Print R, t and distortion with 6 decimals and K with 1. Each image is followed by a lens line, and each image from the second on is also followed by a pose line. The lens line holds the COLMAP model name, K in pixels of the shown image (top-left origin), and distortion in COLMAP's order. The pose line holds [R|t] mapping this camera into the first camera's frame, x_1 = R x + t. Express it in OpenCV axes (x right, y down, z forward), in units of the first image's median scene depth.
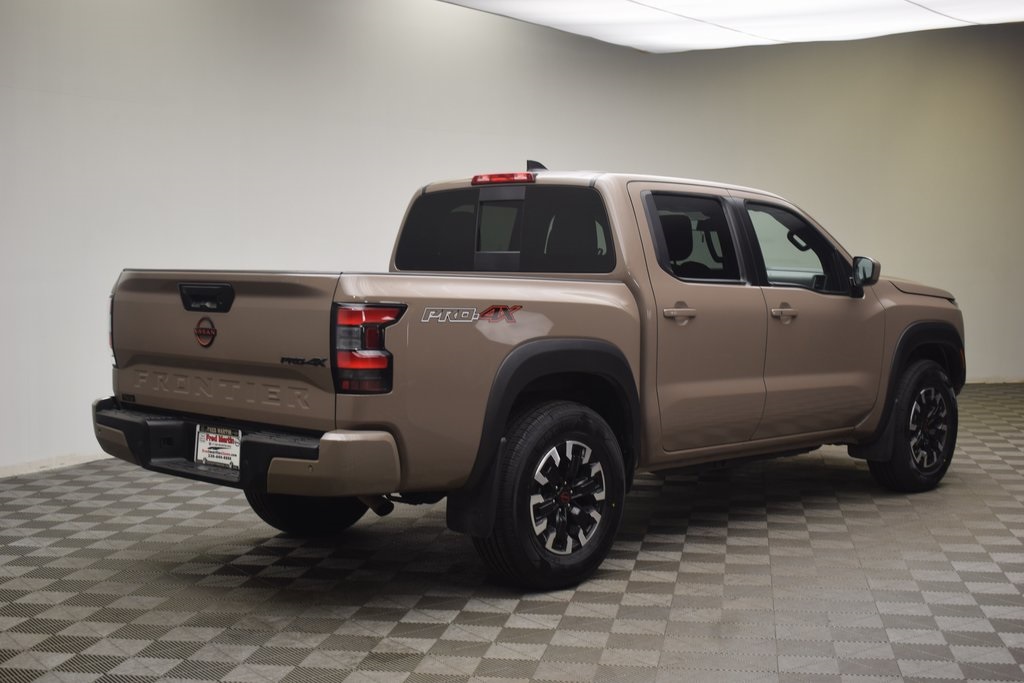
lens RADIAL K [[1369.3, 0, 512.0], [0, 1369.3, 341.5], [0, 0, 1]] dist [-0.011972, -0.016542]
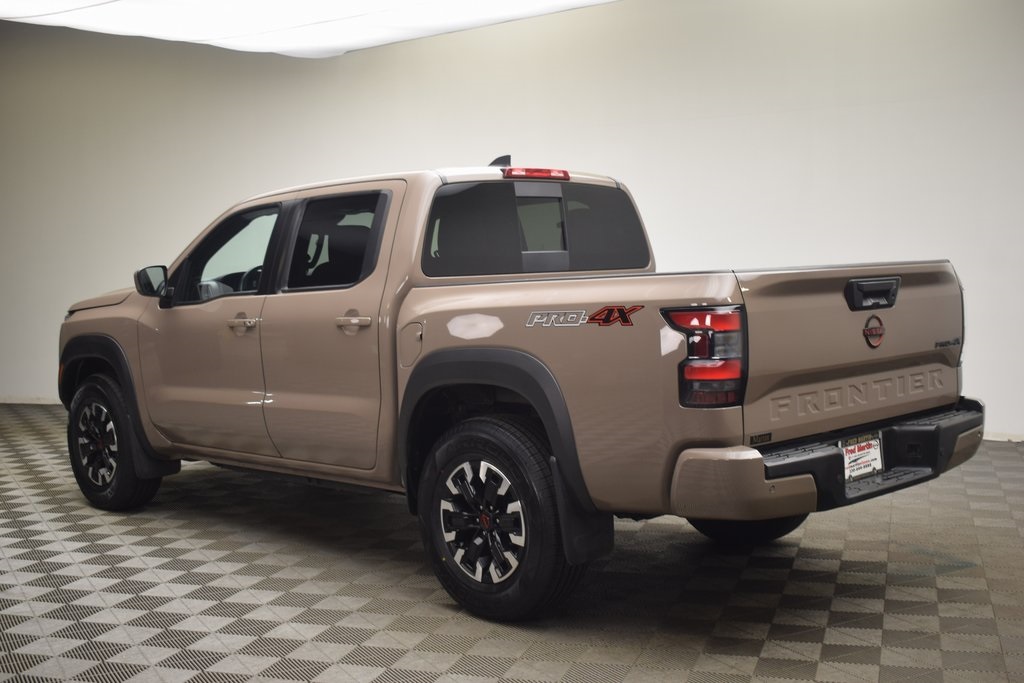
lens RADIAL K [[1264.6, 0, 512.0], [0, 1264.6, 341.5], [0, 0, 1]] dist [-0.082608, -0.007776]
pose [[0.039825, -0.072597, 0.996566, -1.049881], [0.091258, 0.993453, 0.068723, -0.078564], [-0.995031, 0.088208, 0.046189, 1.179697]]
